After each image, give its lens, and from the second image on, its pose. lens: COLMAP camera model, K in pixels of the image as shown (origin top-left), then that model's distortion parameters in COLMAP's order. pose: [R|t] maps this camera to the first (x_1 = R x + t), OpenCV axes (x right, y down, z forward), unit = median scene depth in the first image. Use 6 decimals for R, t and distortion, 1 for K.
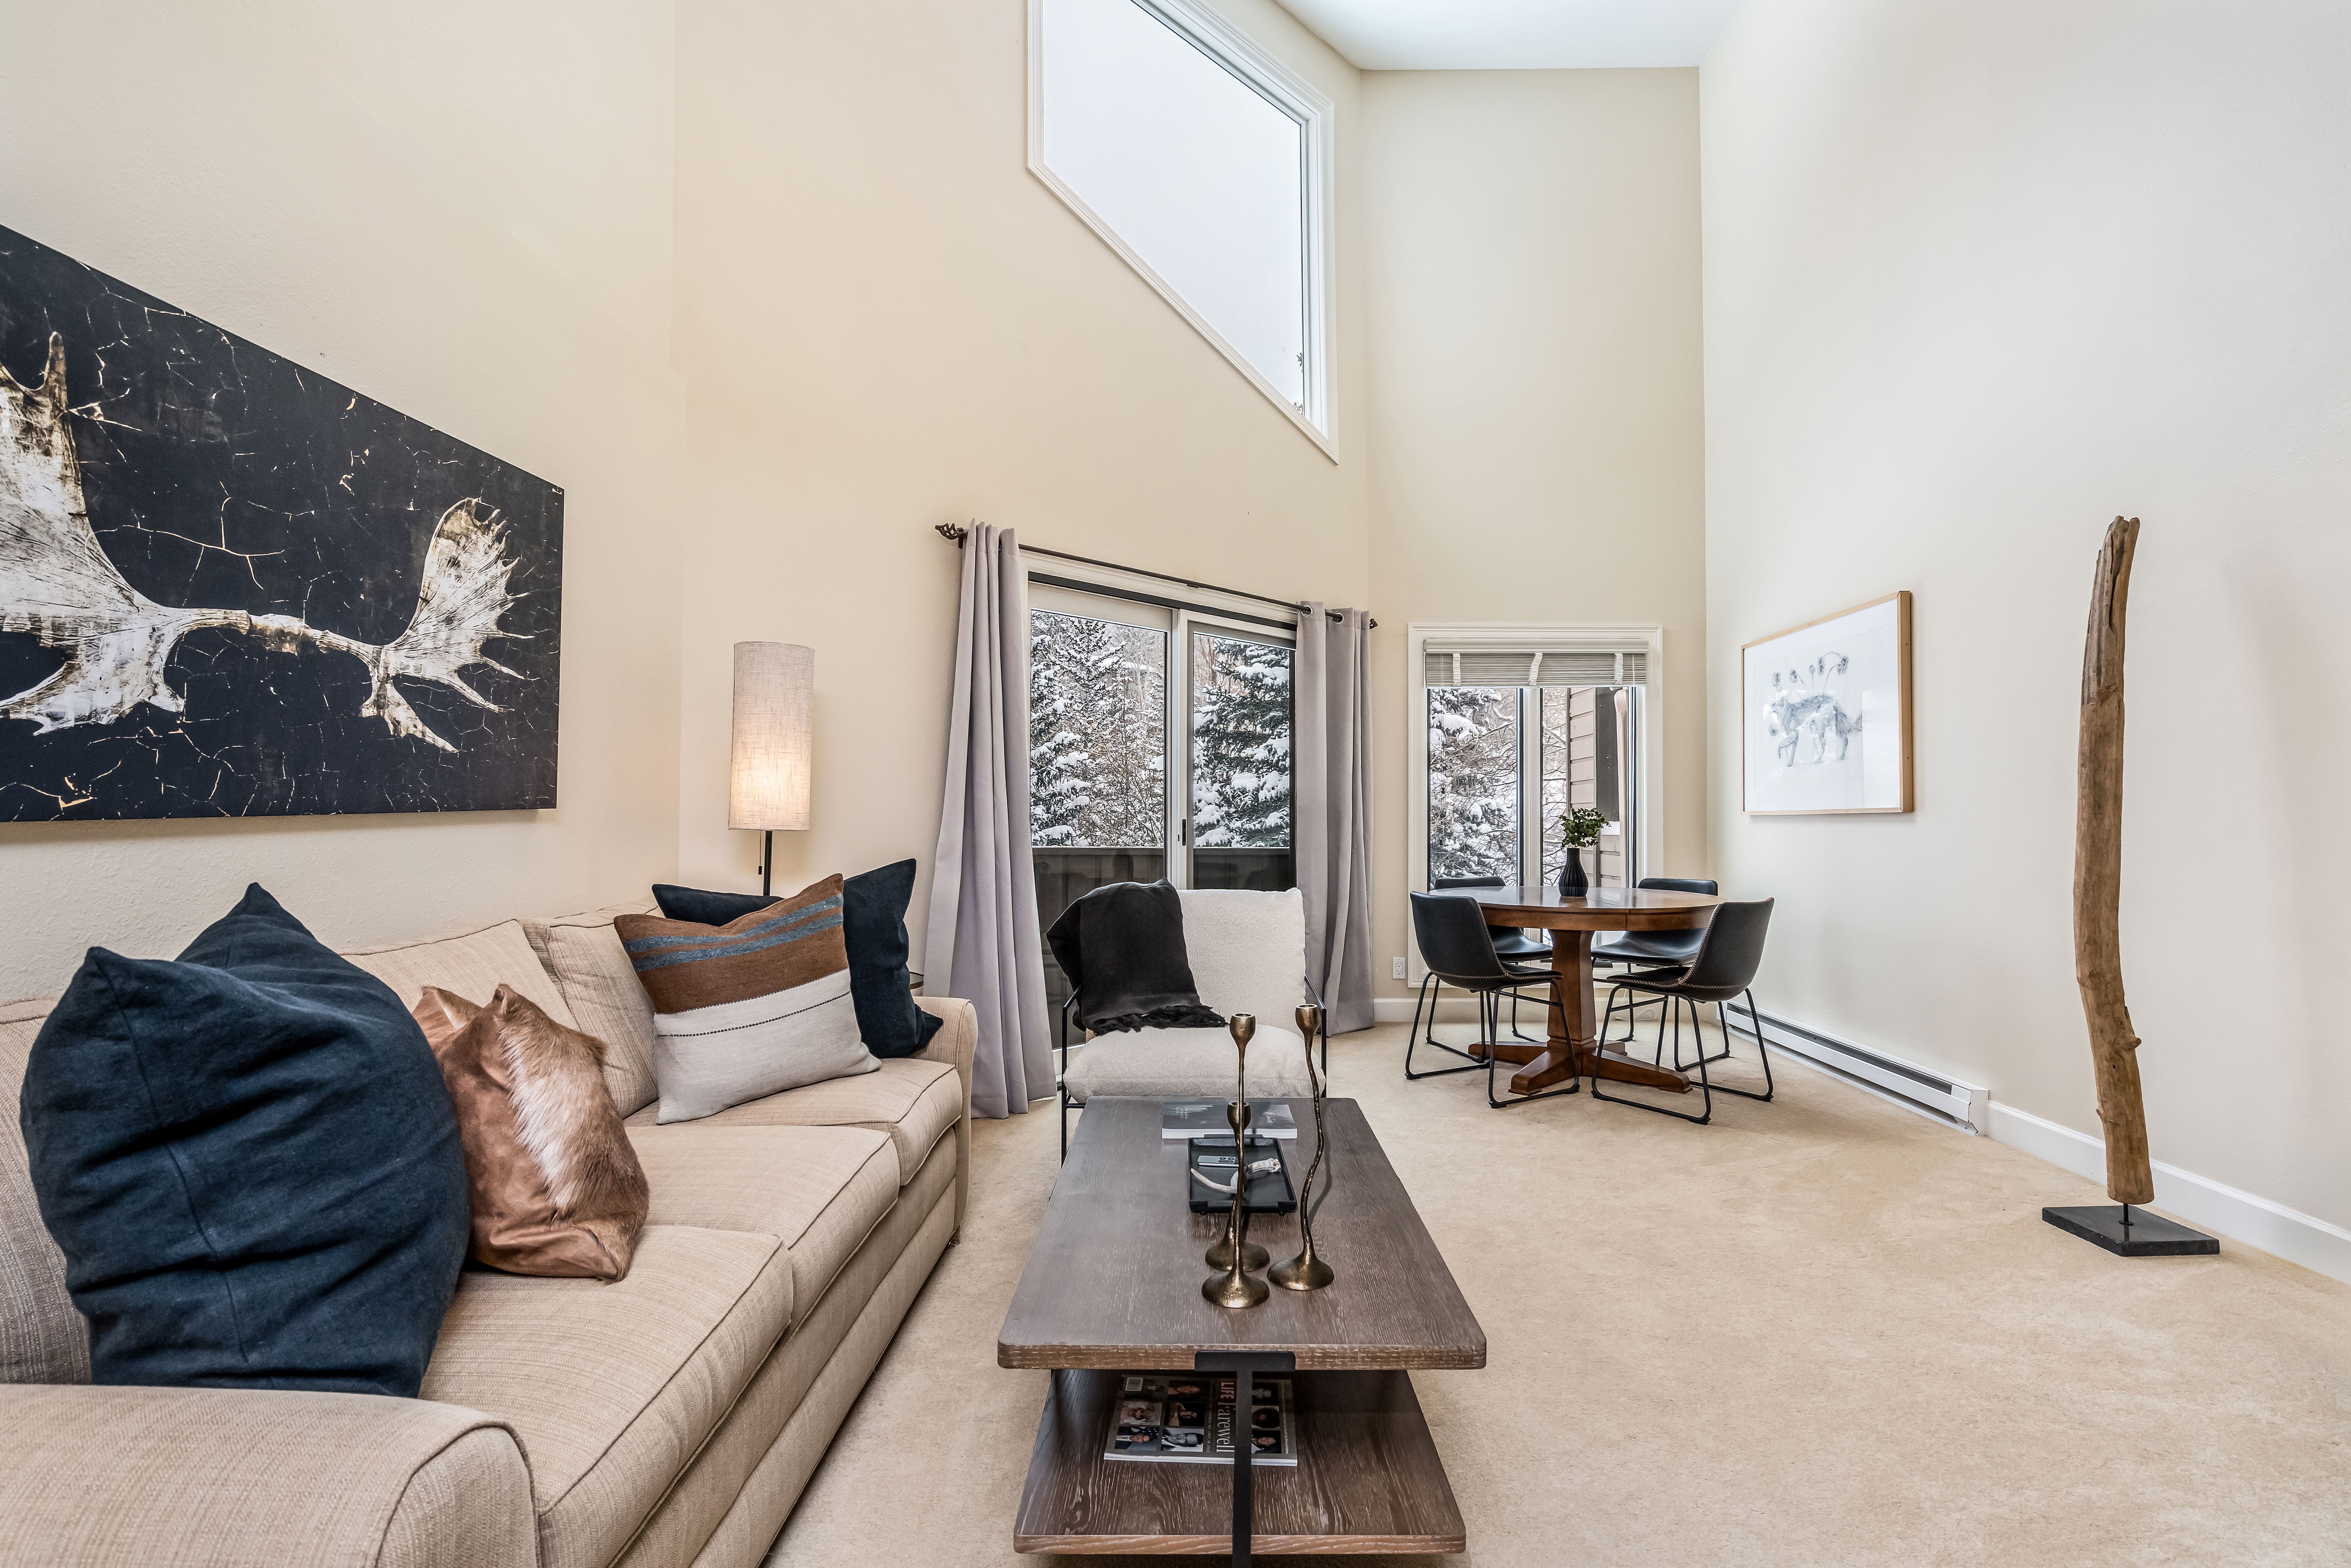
lens RADIAL K [[1082.0, 0, 1214.4], [0, 1082.0, 805.5], [0, 0, 1]] dist [-0.001852, 0.000567]
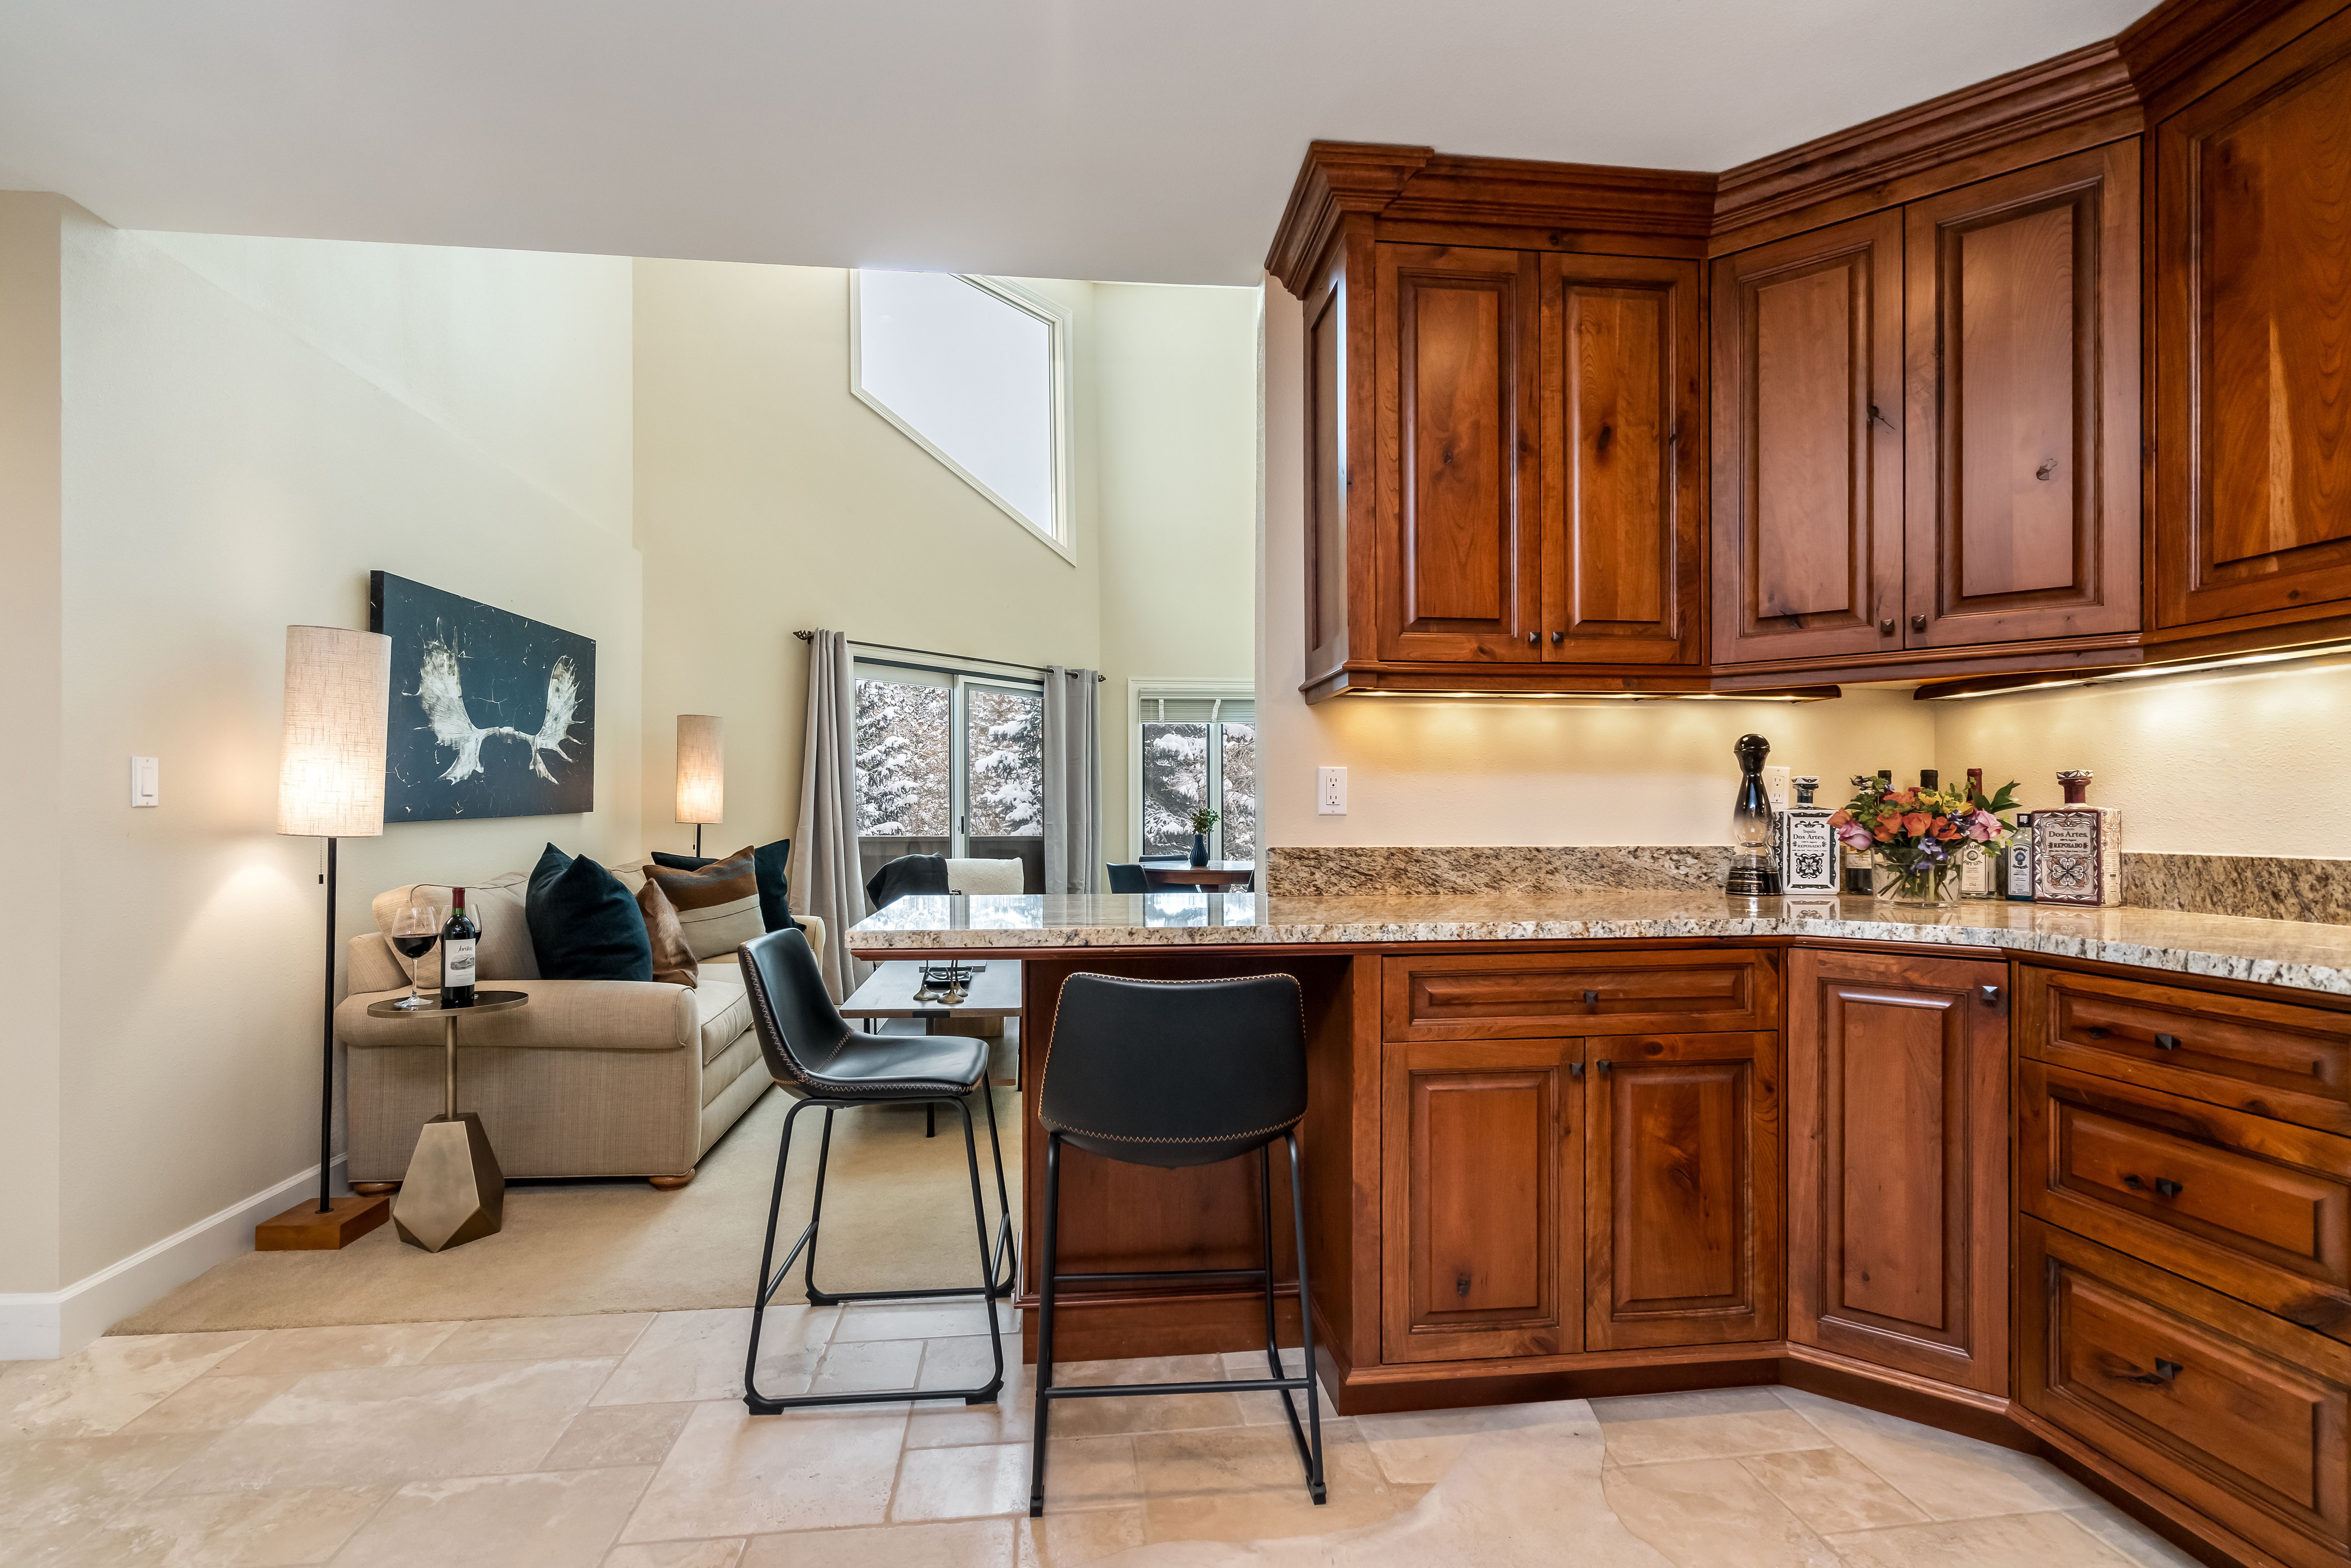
lens RADIAL K [[1074.3, 0, 1162.0], [0, 1074.3, 821.3], [0, 0, 1]] dist [-0.001389, 0.000557]
pose [[0.994864, -0.004792, 0.101111, 0.170873], [0.002927, 0.999823, 0.018587, -0.011645], [-0.101182, -0.018195, 0.994702, -0.892878]]
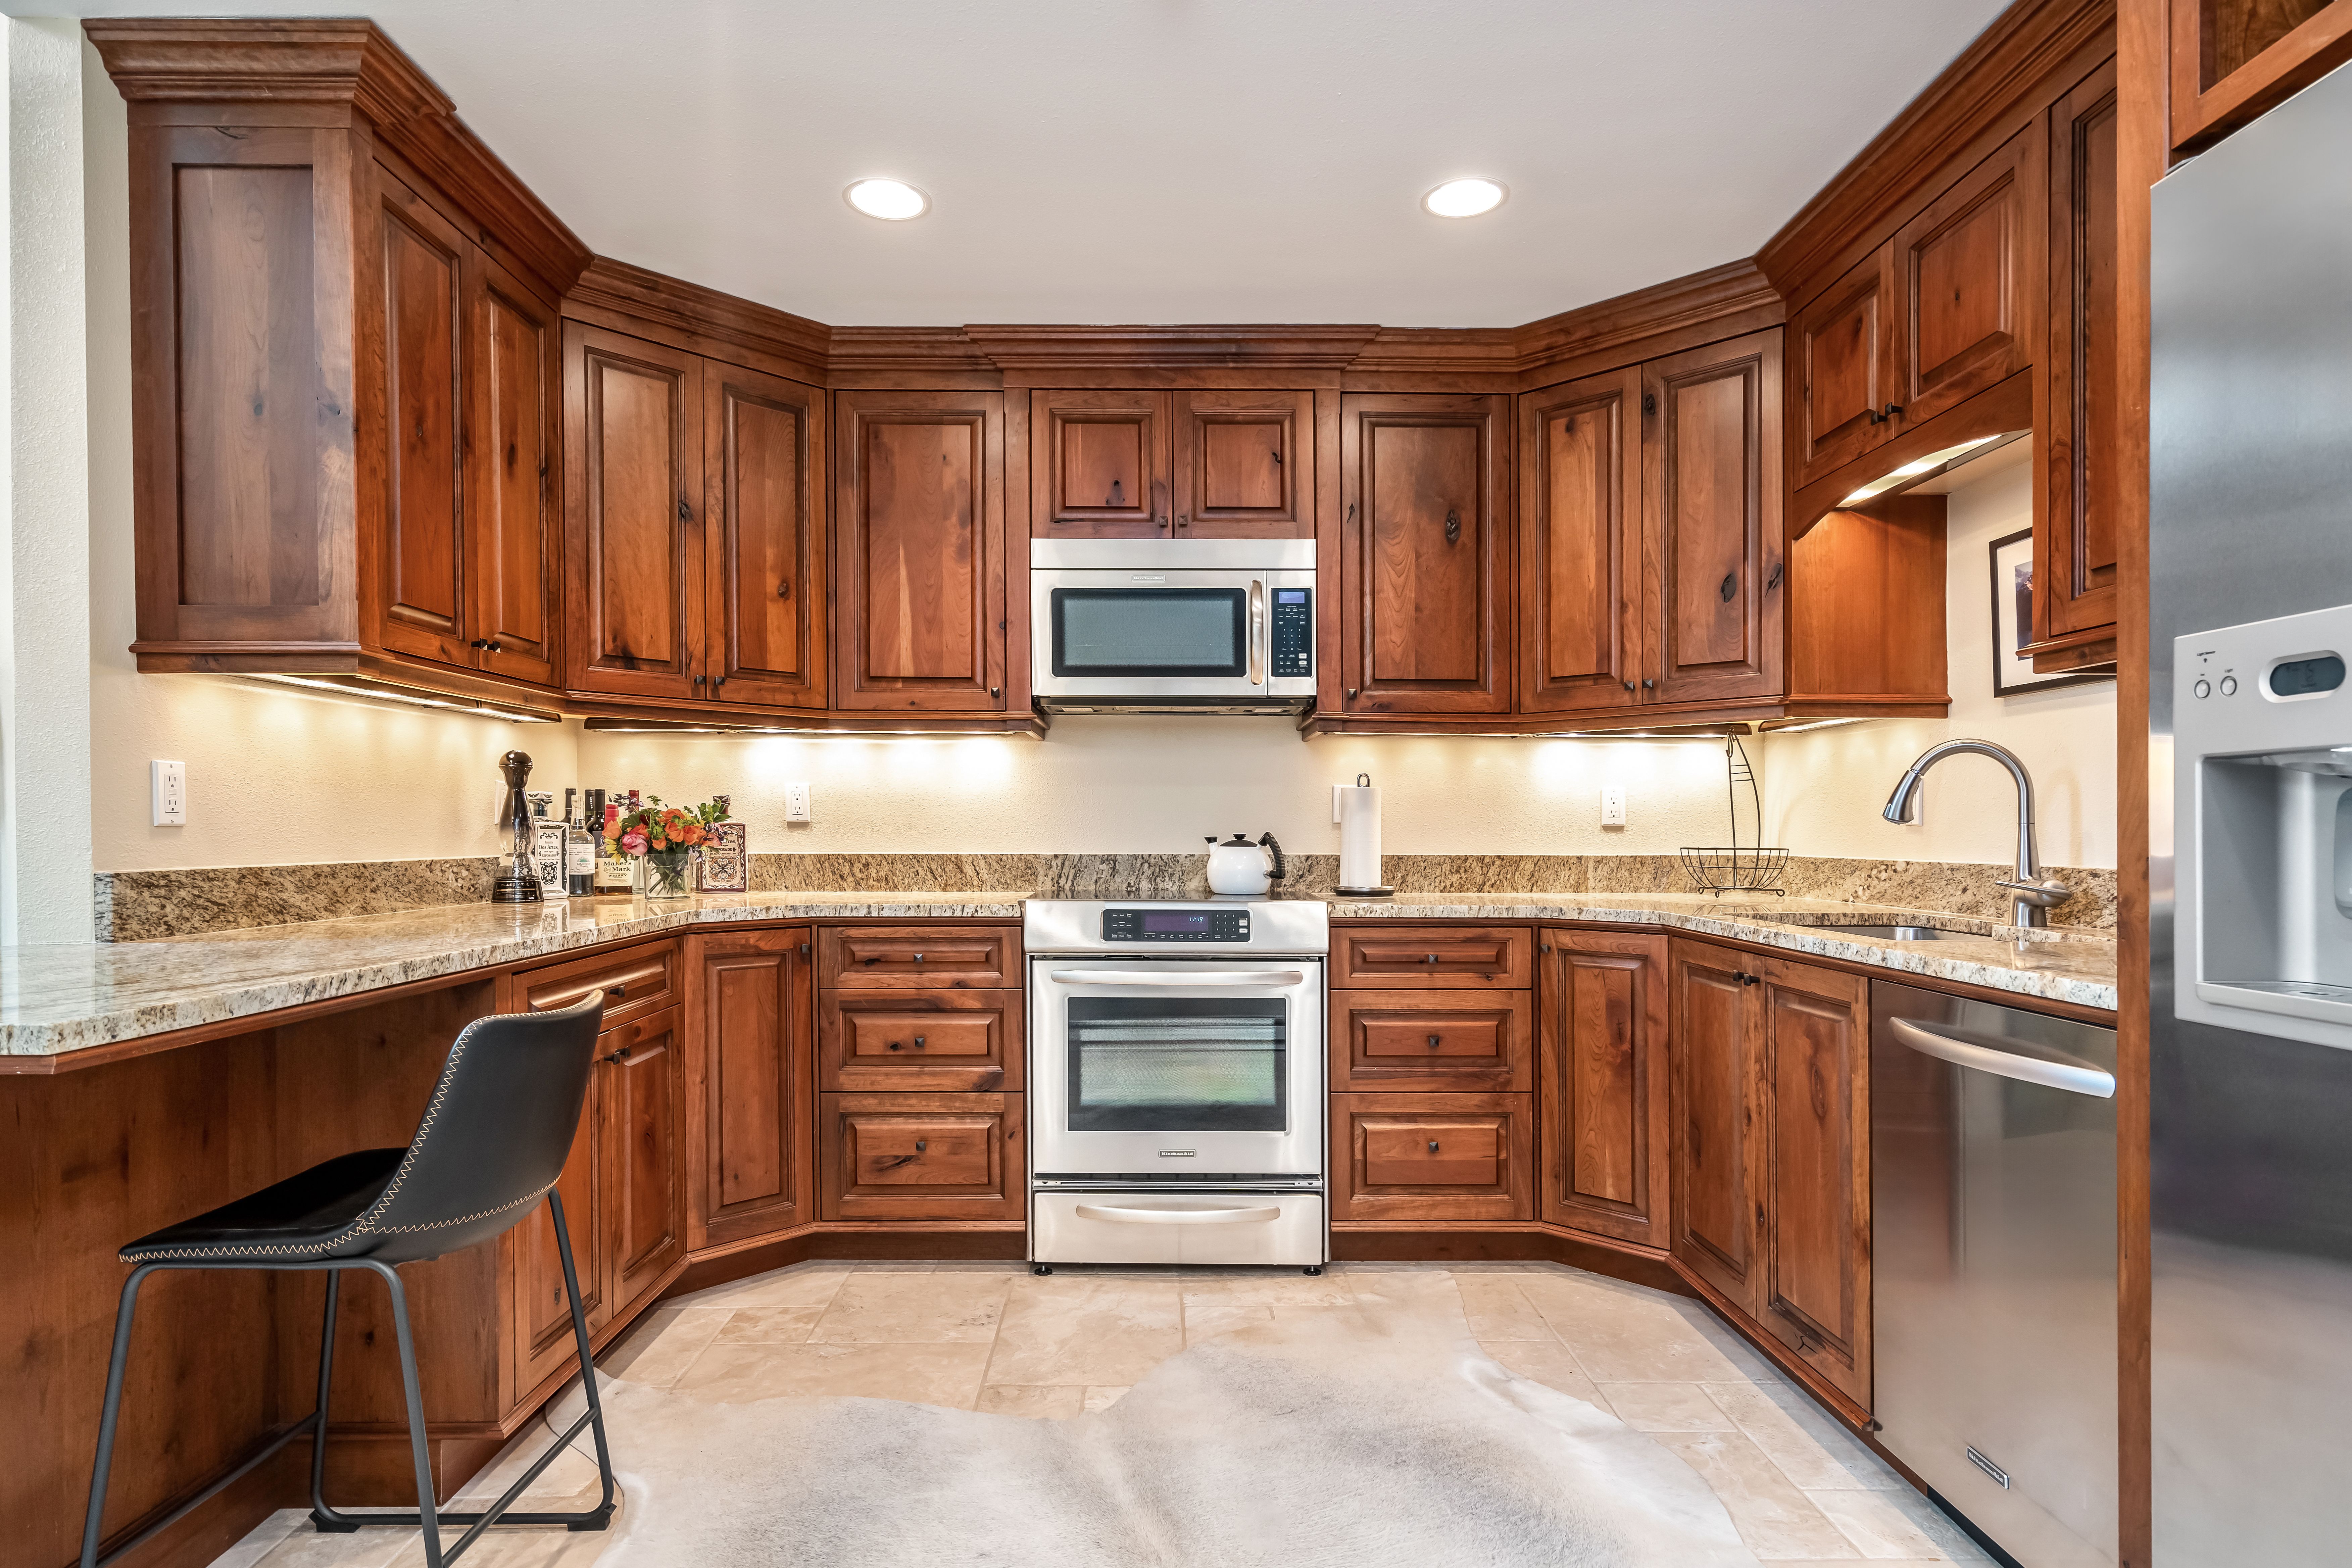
lens RADIAL K [[1280.2, 0, 1171.1], [0, 1280.2, 837.1], [0, 0, 1]] dist [0.003843, 0.000641]
pose [[0.001769, -0.010388, 0.999944, -0.411138], [-0.012607, 0.999866, 0.010409, -0.009137], [-0.999919, -0.012625, 0.001638, -0.618058]]
